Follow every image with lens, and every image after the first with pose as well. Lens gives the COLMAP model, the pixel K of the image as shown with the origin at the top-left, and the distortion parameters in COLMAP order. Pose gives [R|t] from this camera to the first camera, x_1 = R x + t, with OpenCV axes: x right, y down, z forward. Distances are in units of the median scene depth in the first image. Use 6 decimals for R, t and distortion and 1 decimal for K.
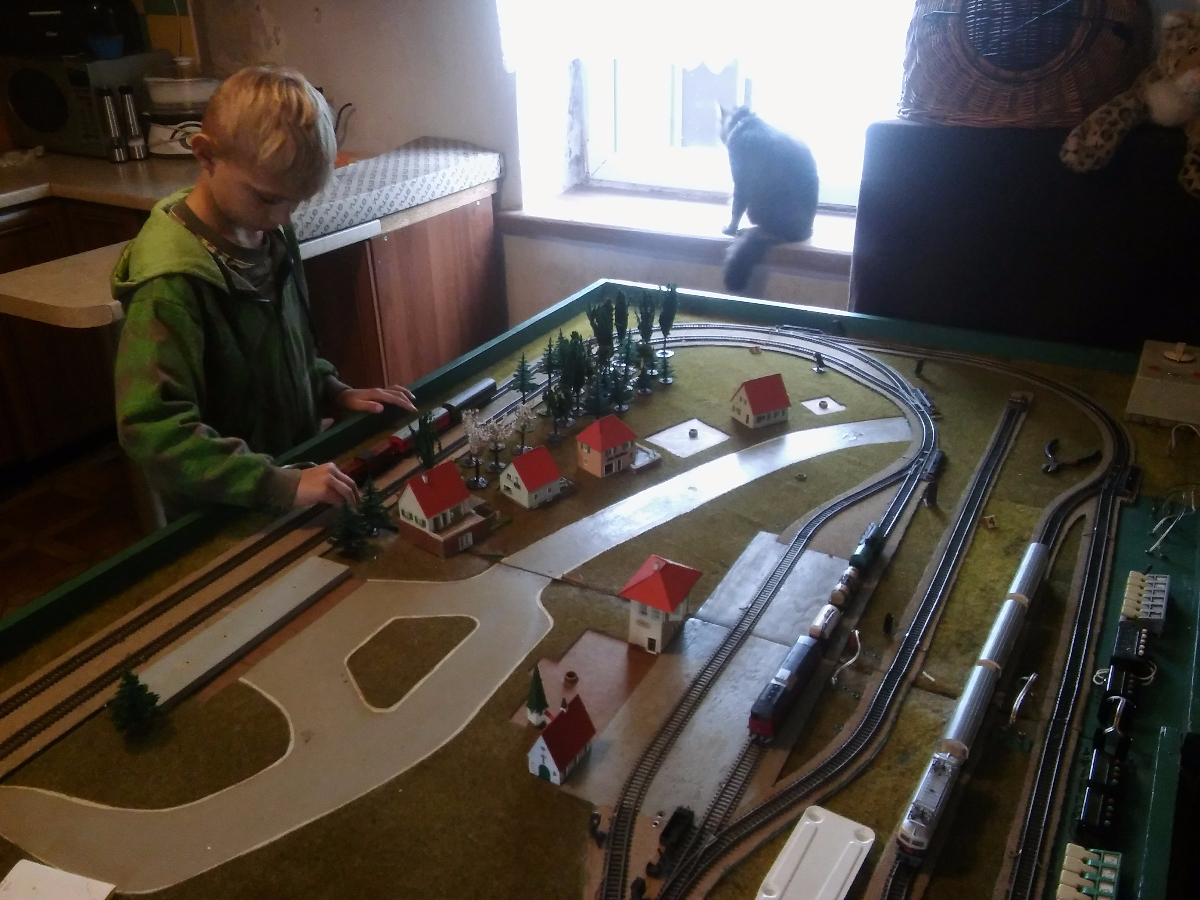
lens RADIAL K [[1062.8, 0, 605.6], [0, 1062.8, 445.5], [0, 0, 1]] dist [0.094458, -0.171573]
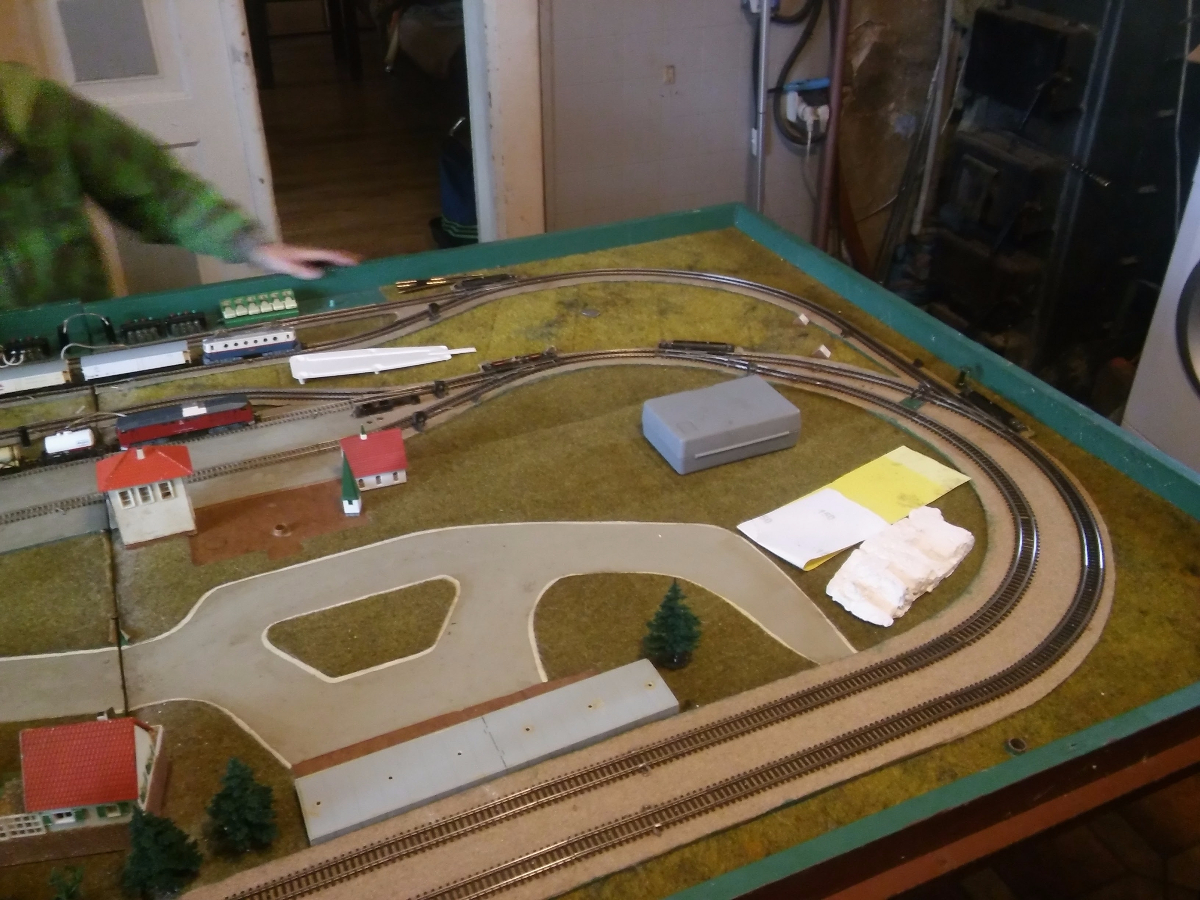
lens RADIAL K [[1062.8, 0, 605.6], [0, 1062.8, 445.5], [0, 0, 1]] dist [0.094458, -0.171573]
pose [[-0.786496, -0.322574, 0.526659, -0.352461], [0.279674, 0.574285, 0.769402, -0.227468], [-0.550641, 0.752424, -0.361457, 0.542747]]
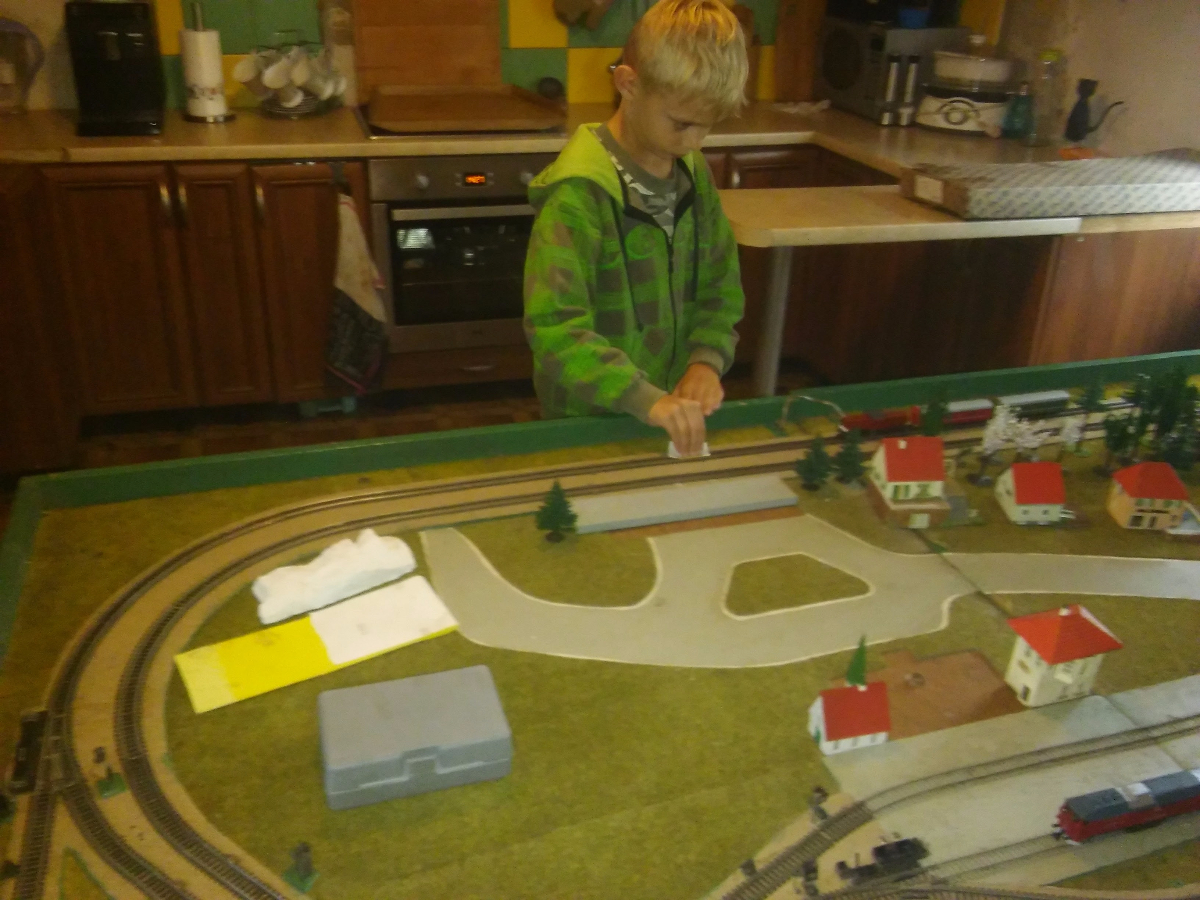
lens RADIAL K [[1062.8, 0, 605.6], [0, 1062.8, 445.5], [0, 0, 1]] dist [0.094458, -0.171573]
pose [[0.725510, 0.337628, -0.599701, 0.123635], [-0.340835, 0.933295, 0.113102, 0.008299], [0.597885, 0.122343, 0.792191, 0.040669]]
